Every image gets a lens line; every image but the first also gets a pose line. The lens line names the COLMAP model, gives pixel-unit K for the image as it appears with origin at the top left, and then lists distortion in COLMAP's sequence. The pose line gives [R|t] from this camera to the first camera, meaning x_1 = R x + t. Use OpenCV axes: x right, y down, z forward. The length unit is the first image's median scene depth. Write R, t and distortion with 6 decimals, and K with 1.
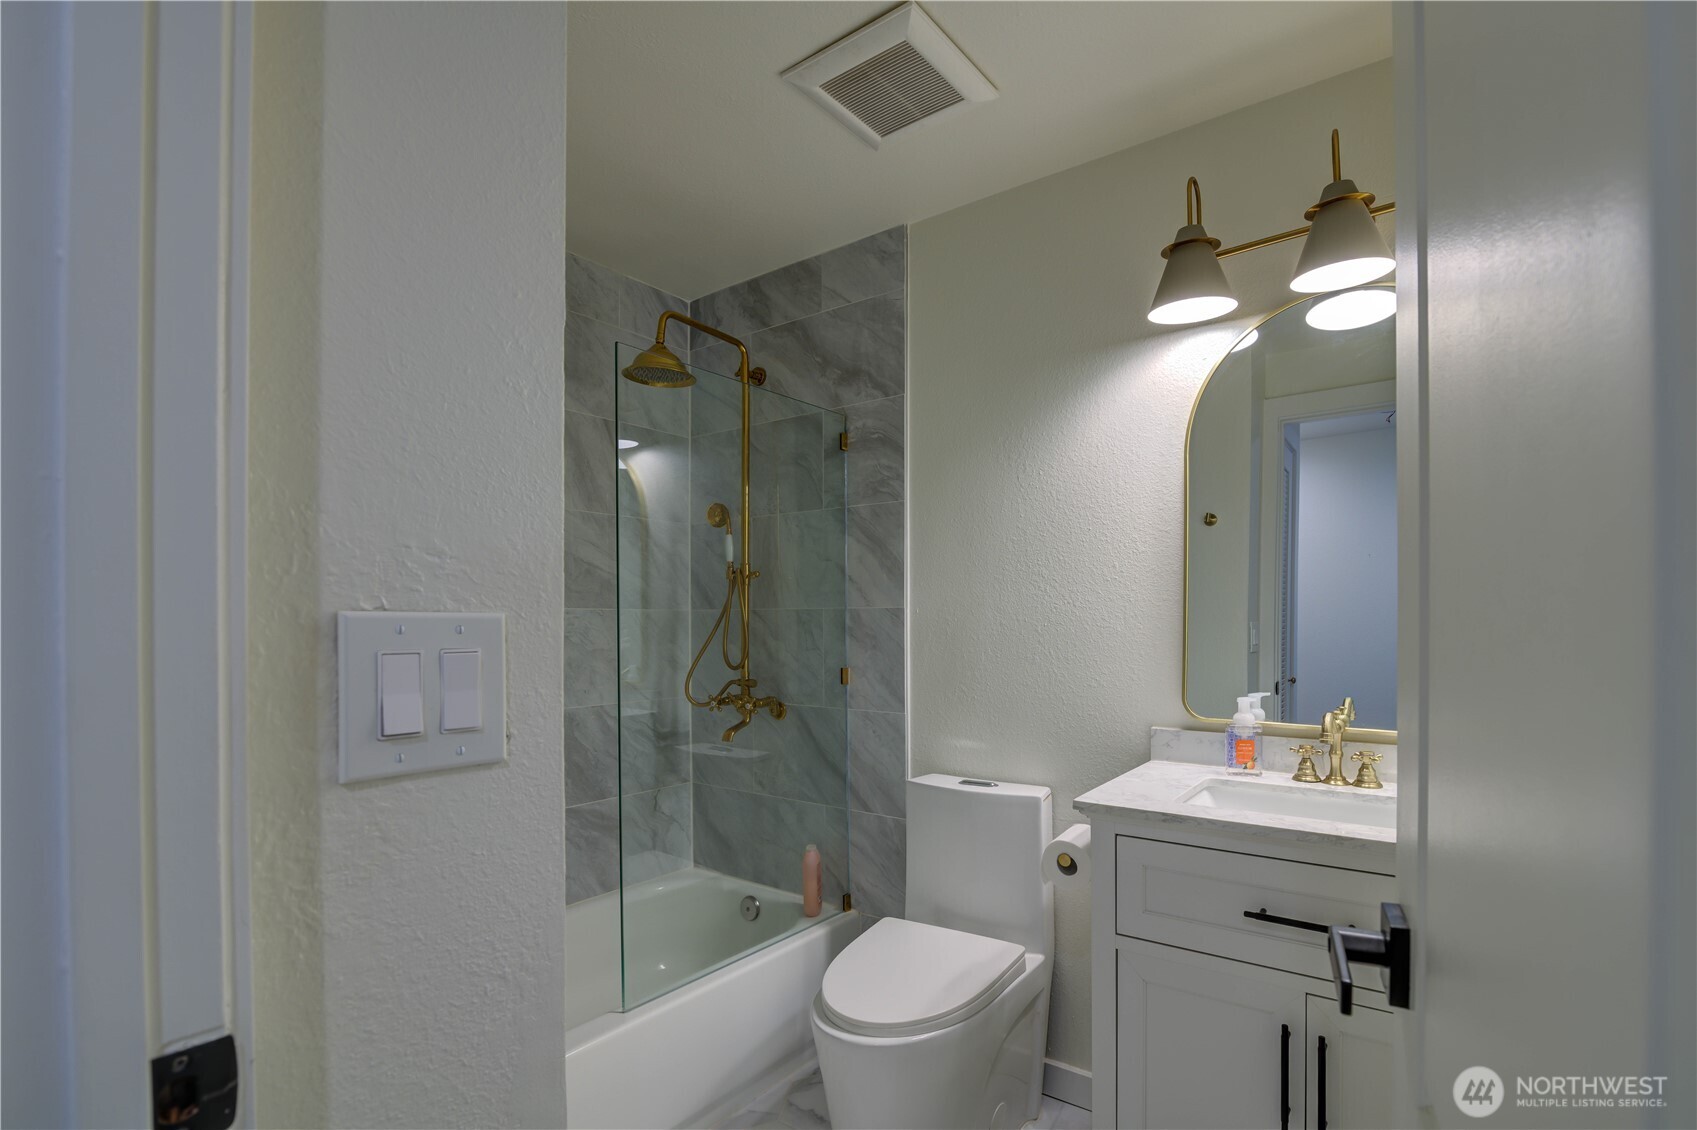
lens RADIAL K [[796.0, 0, 849.5], [0, 796.0, 624.3], [0, 0, 1]] dist [-0.024939, 0.003367]
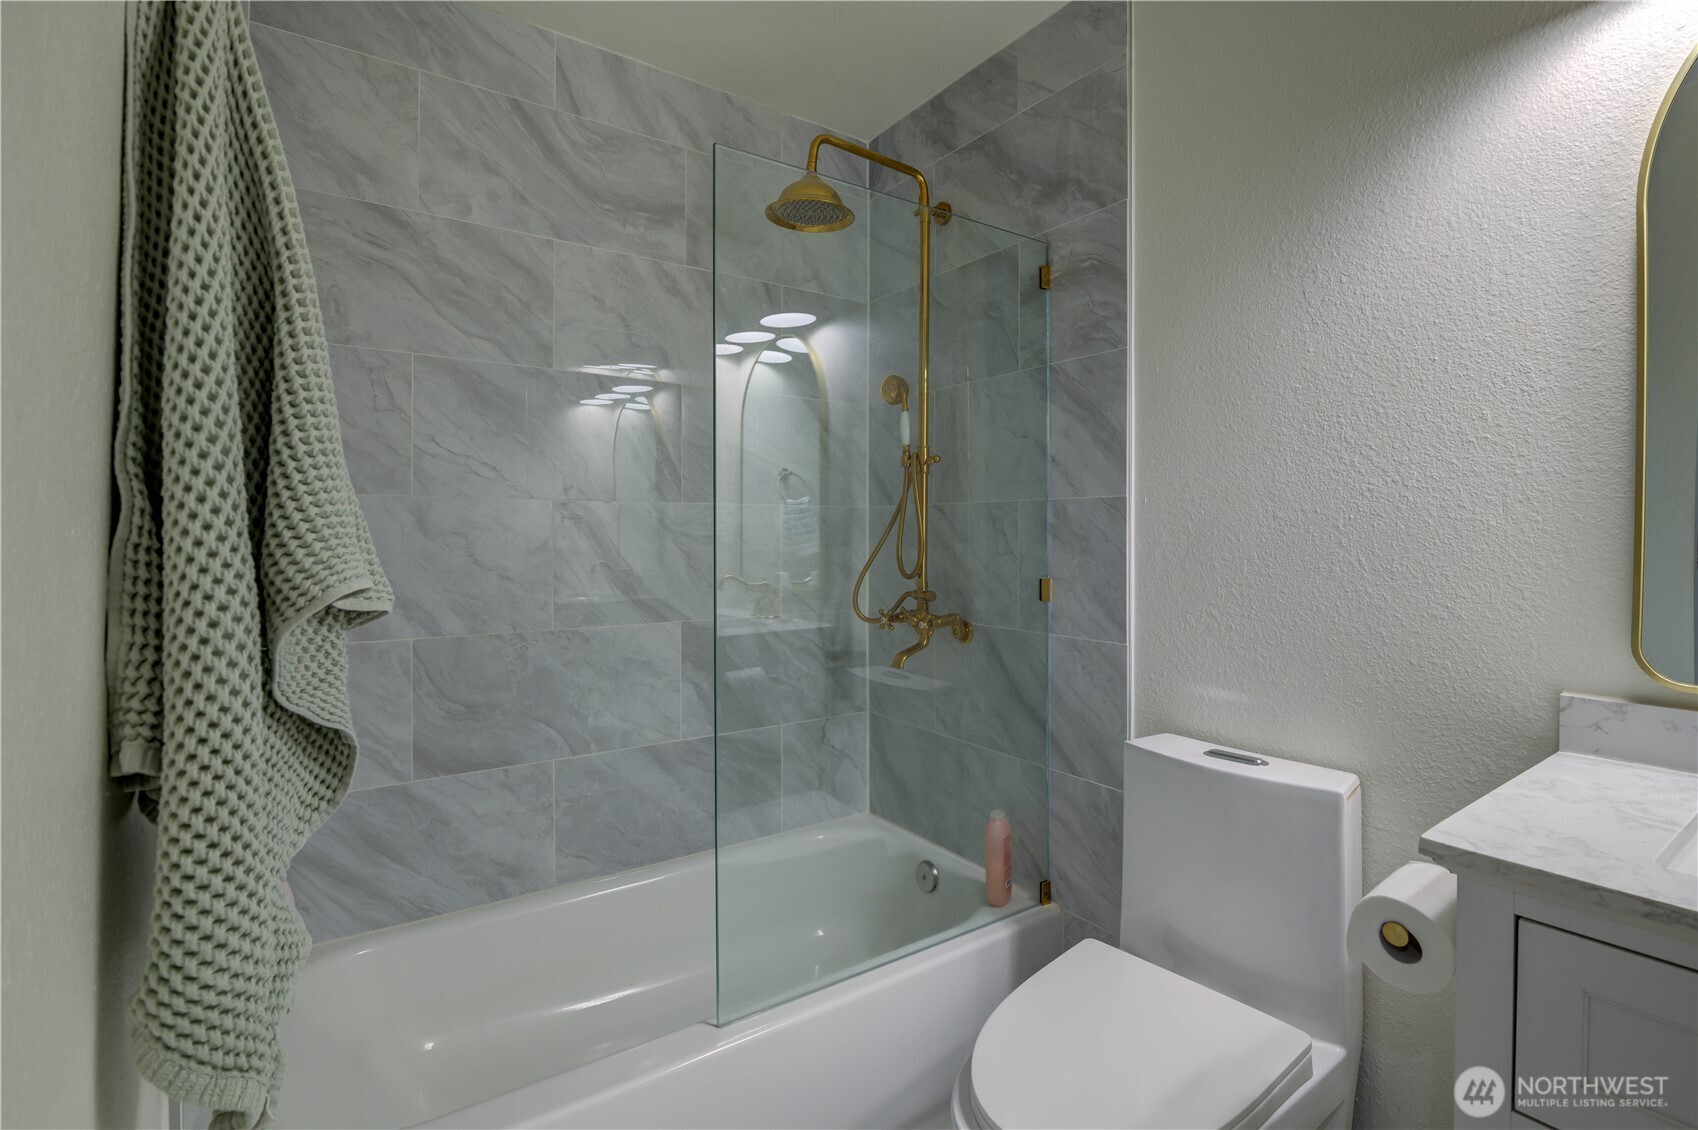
lens RADIAL K [[796.5, 0, 857.9], [0, 796.5, 536.8], [0, 0, 1]] dist [-0.024939, 0.003367]
pose [[0.955748, 0.004188, -0.294156, 0.046177], [-0.002958, 0.999985, 0.004625, 0.012011], [0.294171, -0.003550, 0.955746, 0.234929]]
